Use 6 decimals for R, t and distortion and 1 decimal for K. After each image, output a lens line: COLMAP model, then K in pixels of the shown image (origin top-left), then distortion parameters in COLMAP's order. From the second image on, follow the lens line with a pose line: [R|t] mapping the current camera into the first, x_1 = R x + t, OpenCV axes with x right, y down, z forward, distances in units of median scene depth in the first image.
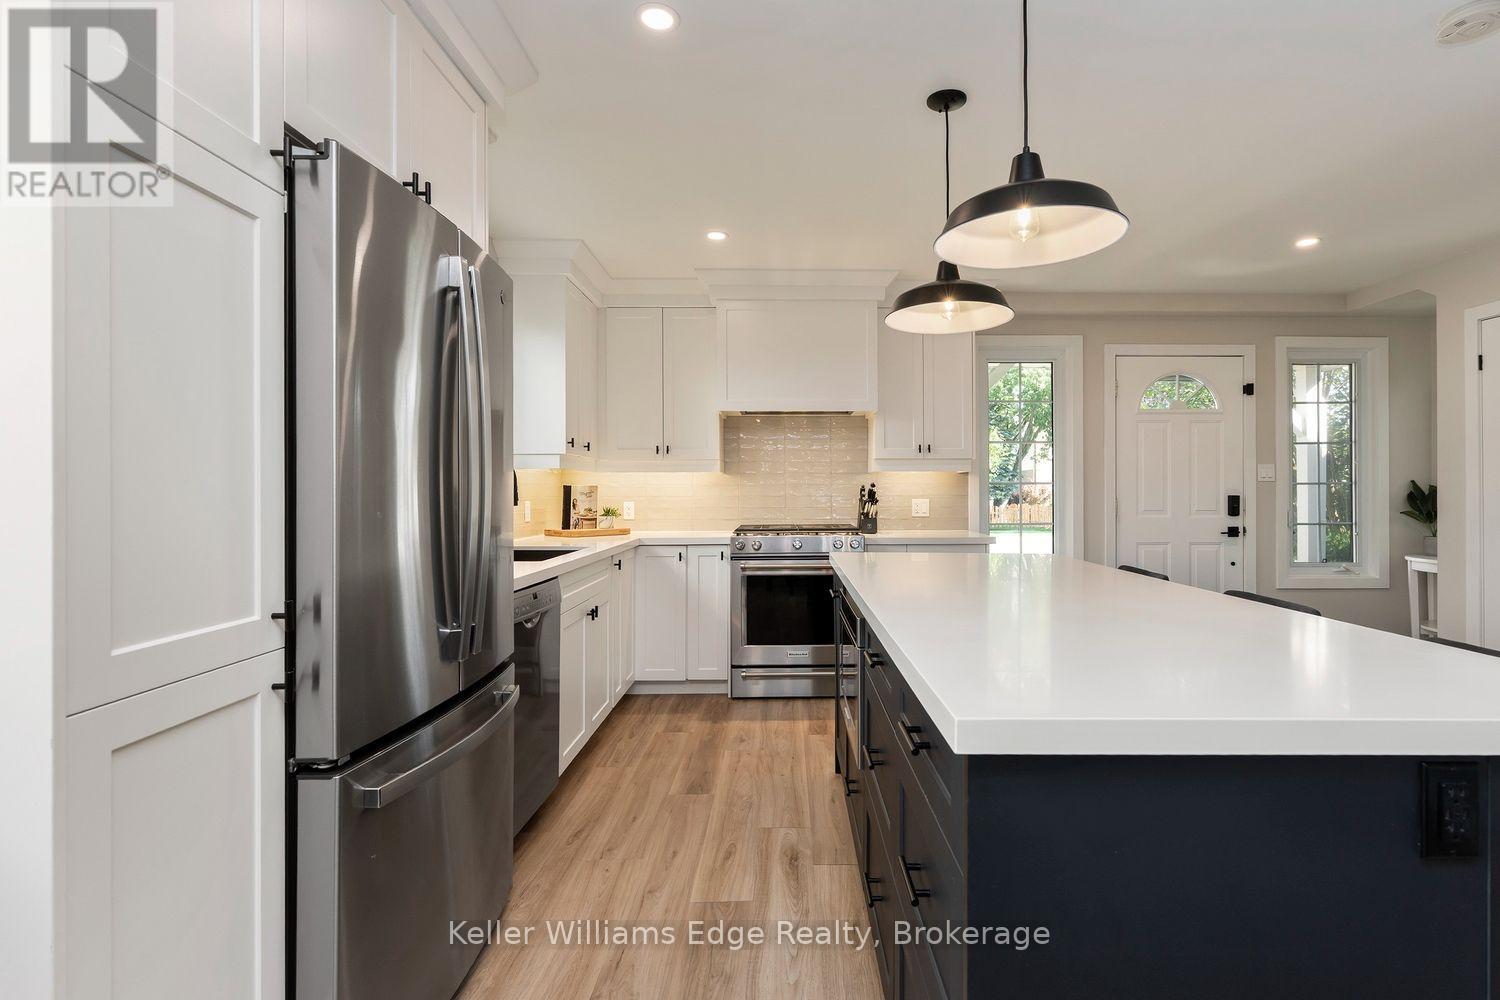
lens RADIAL K [[715.1, 0, 788.2], [0, 715.1, 491.6], [0, 0, 1]] dist [-0.002084, -0.000018]
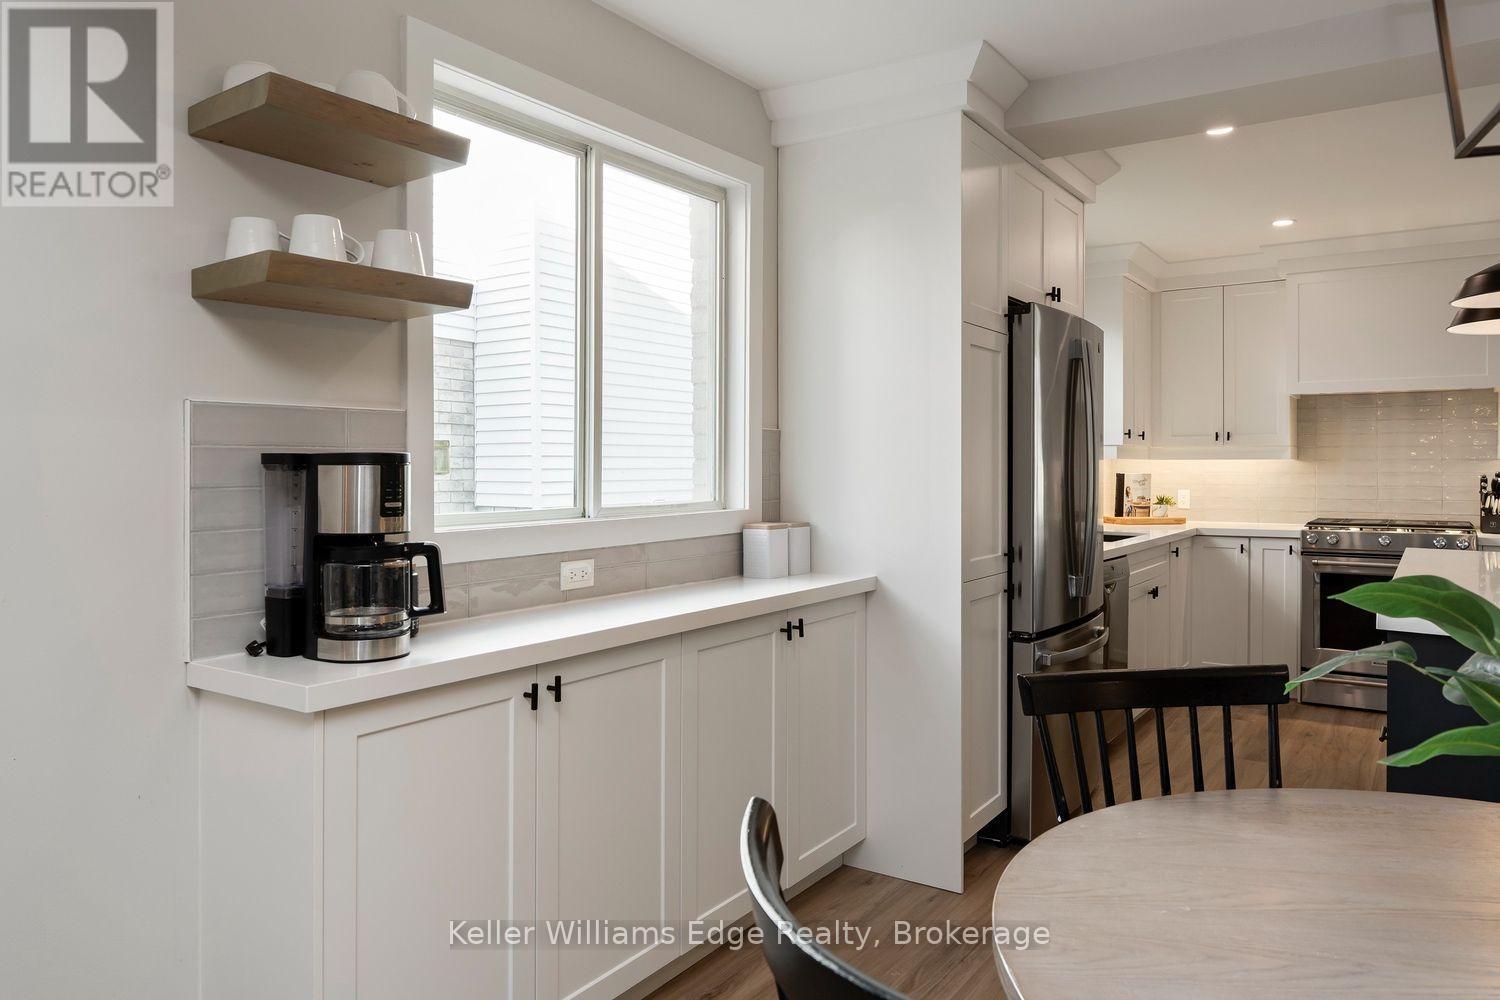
lens RADIAL K [[999.0, 0, 749.7], [0, 999.0, 470.9], [0, 0, 1]] dist [-0.006889, -0.001392]
pose [[0.815704, 0.005668, -0.578441, 0.081052], [-0.002533, 0.999977, 0.006227, -0.019618], [0.578463, -0.003614, 0.815700, -0.459792]]
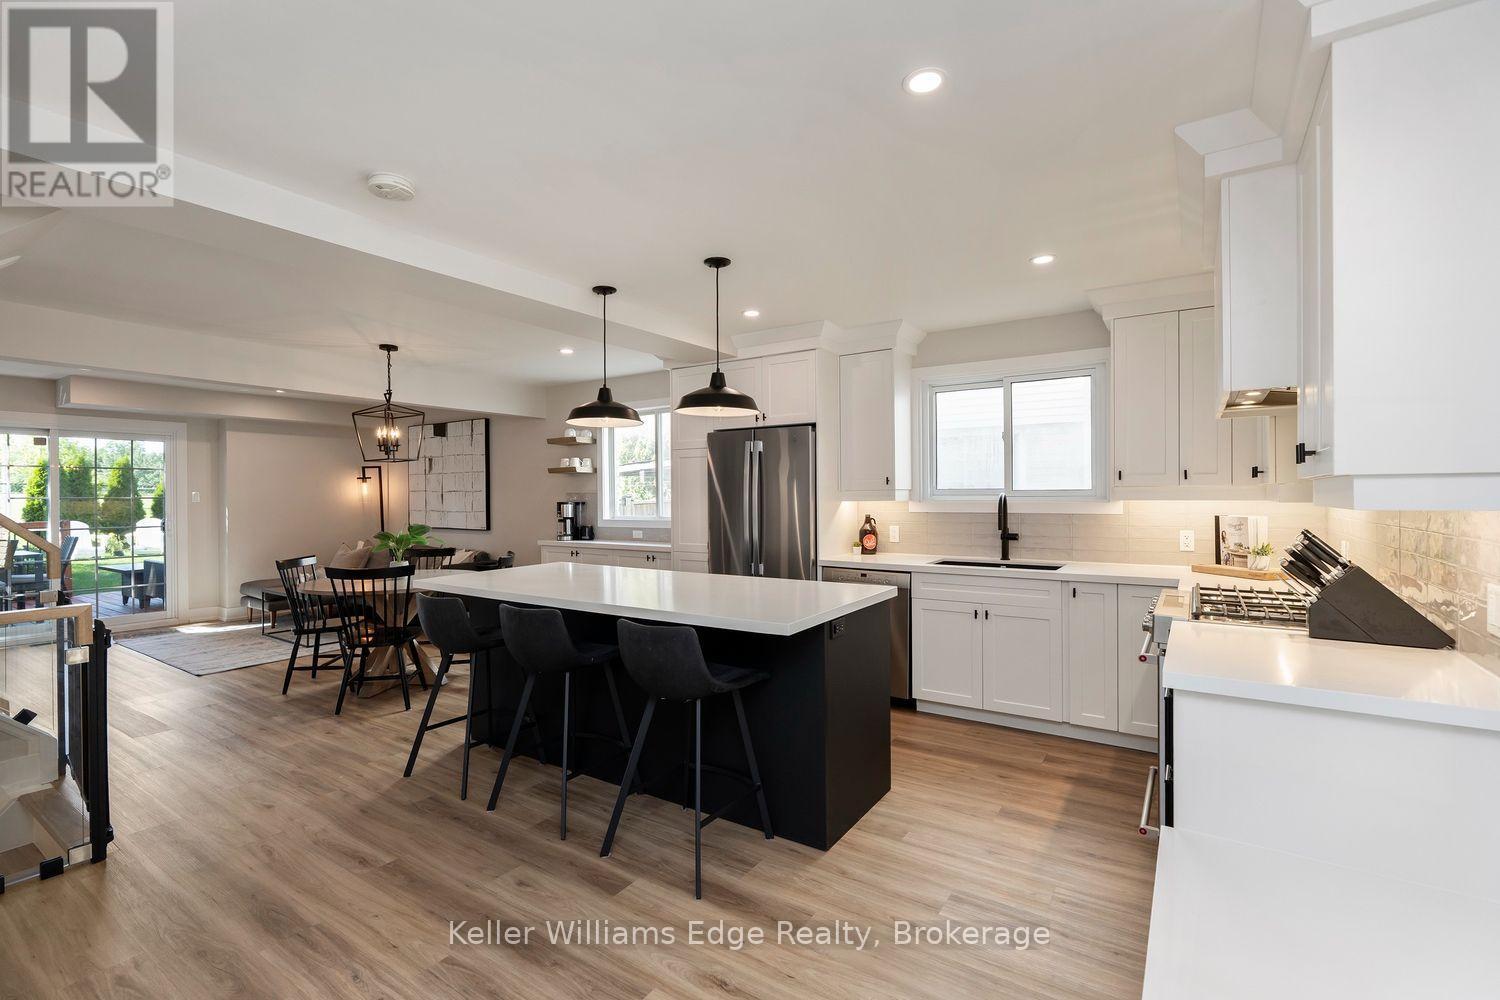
lens RADIAL K [[681.0, 0, 750.0], [0, 681.0, 500.0], [0, 0, 1]] dist [-0.002516, -0.000056]
pose [[-0.561588, 0.010688, -0.827348, 0.733479], [0.006252, 0.999943, 0.008674, -0.039602], [0.827394, -0.000302, -0.561622, 0.990294]]
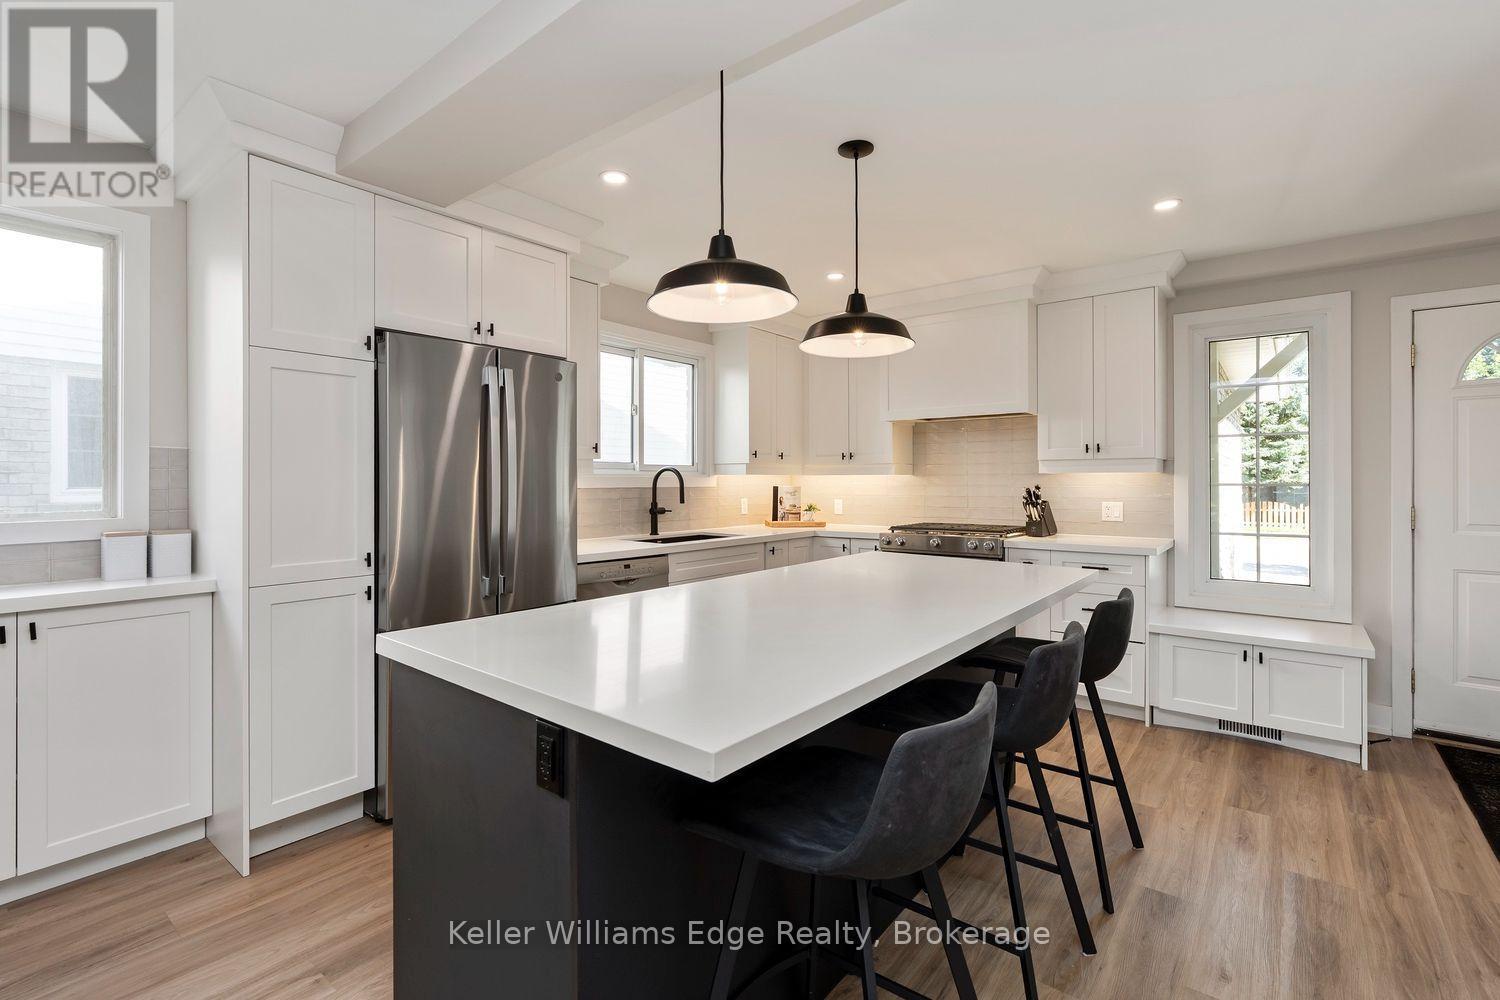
lens RADIAL K [[673.3, 0, 755.5], [0, 673.3, 490.4], [0, 0, 1]] dist [-0.002528, -0.000053]
pose [[0.775363, 0.009651, -0.631442, 0.418133], [-0.000607, 0.999894, 0.014537, -0.018533], [0.631515, -0.010888, 0.775287, 0.049248]]
